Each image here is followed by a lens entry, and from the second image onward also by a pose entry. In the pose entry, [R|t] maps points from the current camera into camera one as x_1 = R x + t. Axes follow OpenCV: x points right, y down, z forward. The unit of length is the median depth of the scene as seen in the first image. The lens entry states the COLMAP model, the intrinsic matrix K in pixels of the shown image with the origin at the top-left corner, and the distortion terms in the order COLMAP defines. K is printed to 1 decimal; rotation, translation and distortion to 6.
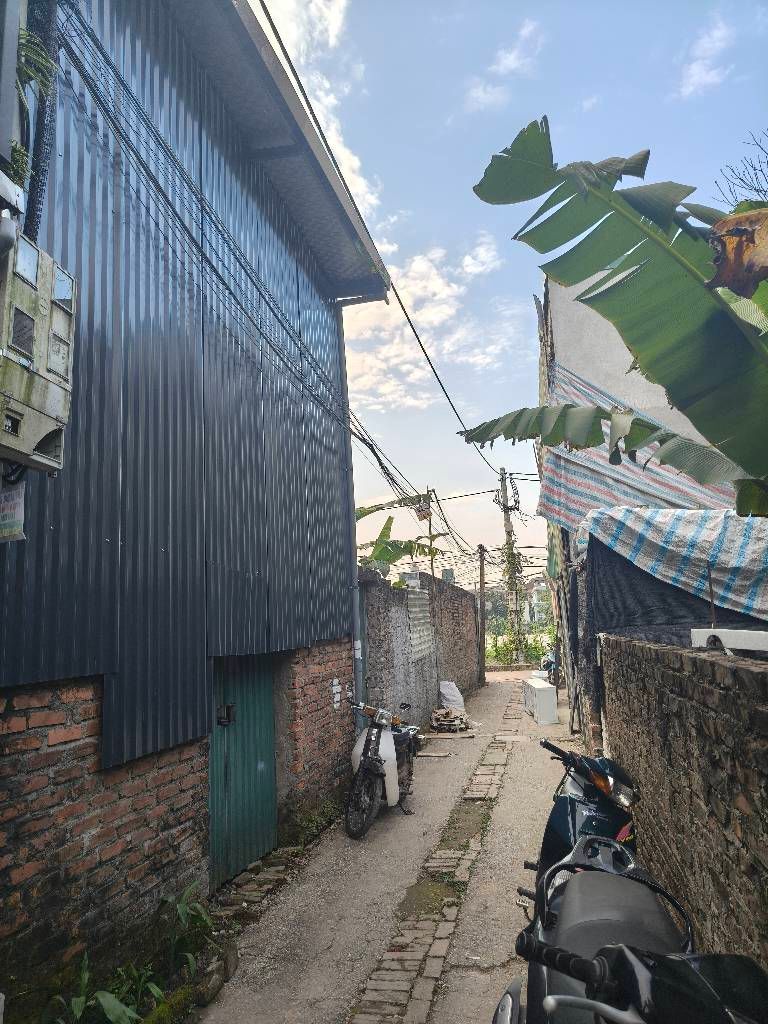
lens RADIAL K [[723.1, 0, 384.1], [0, 723.1, 494.8], [0, 0, 1]] dist [-0.006591, -0.004317]
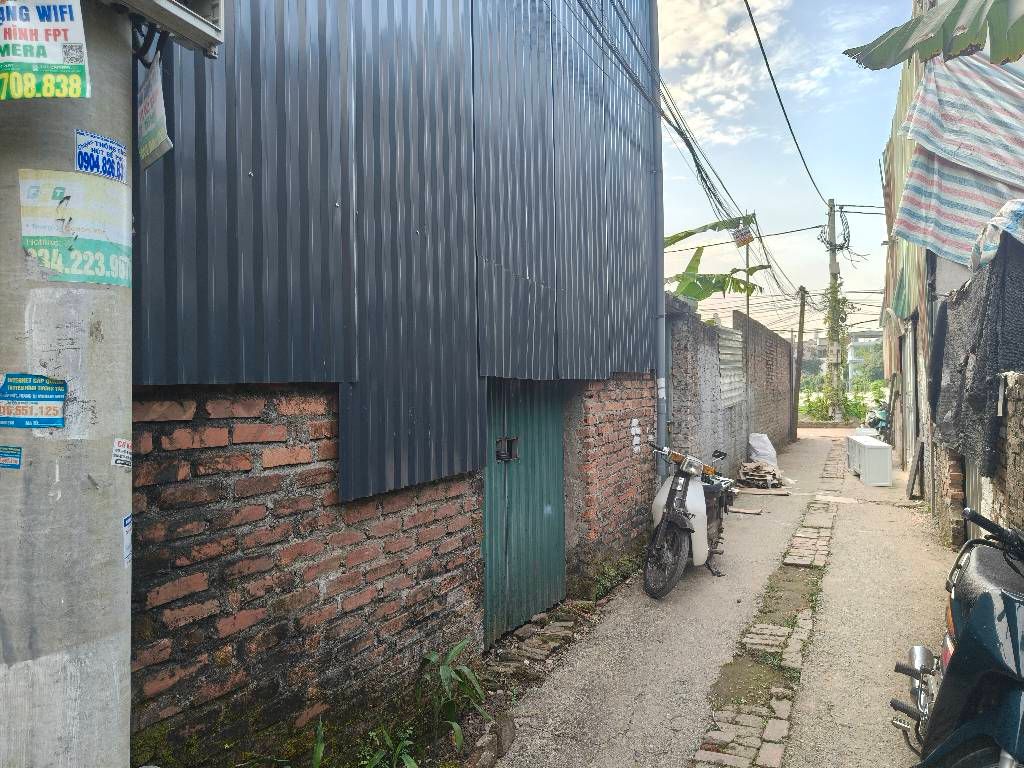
lens RADIAL K [[723.1, 0, 512.0], [0, 723.1, 384.0], [0, 0, 1]] dist [-0.006591, -0.004317]
pose [[0.973722, 0.037332, -0.224658, -0.021817], [0.005269, 0.982515, 0.186108, 0.061491], [0.227677, -0.182401, 0.956500, 0.177078]]
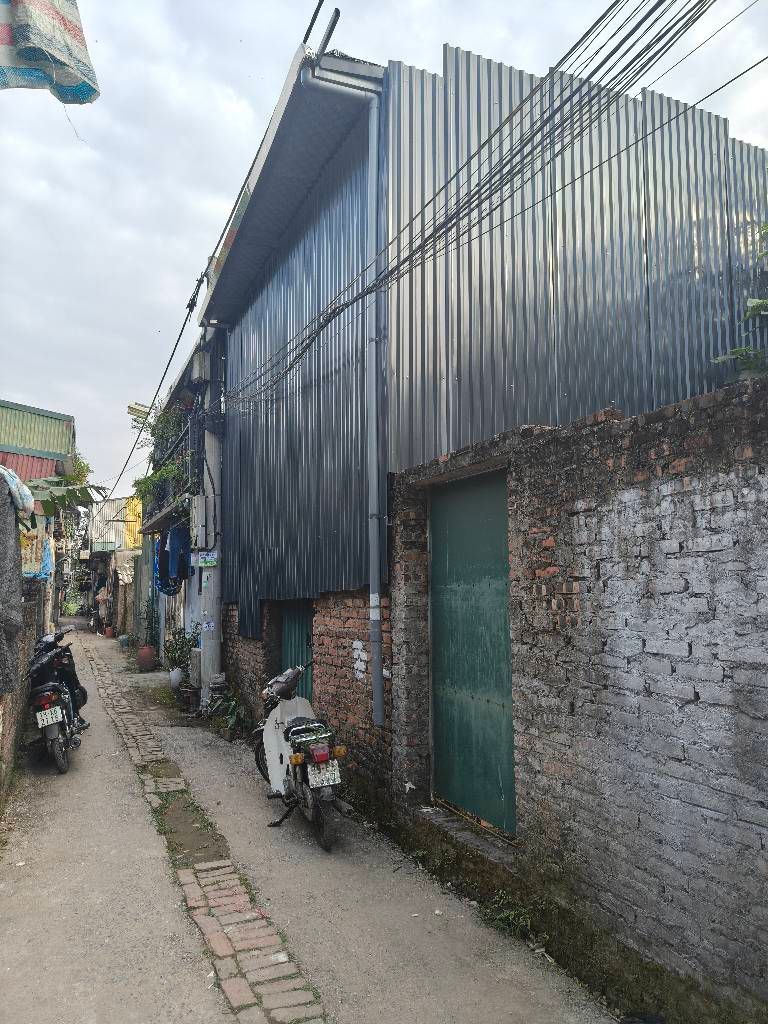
lens RADIAL K [[723.1, 0, 384.1], [0, 723.1, 494.8], [0, 0, 1]] dist [-0.006591, -0.004317]
pose [[-0.813981, -0.032034, -0.580008, 0.452052], [0.153999, 0.950852, -0.268637, 0.386128], [0.560107, -0.307986, -0.769042, 2.026148]]
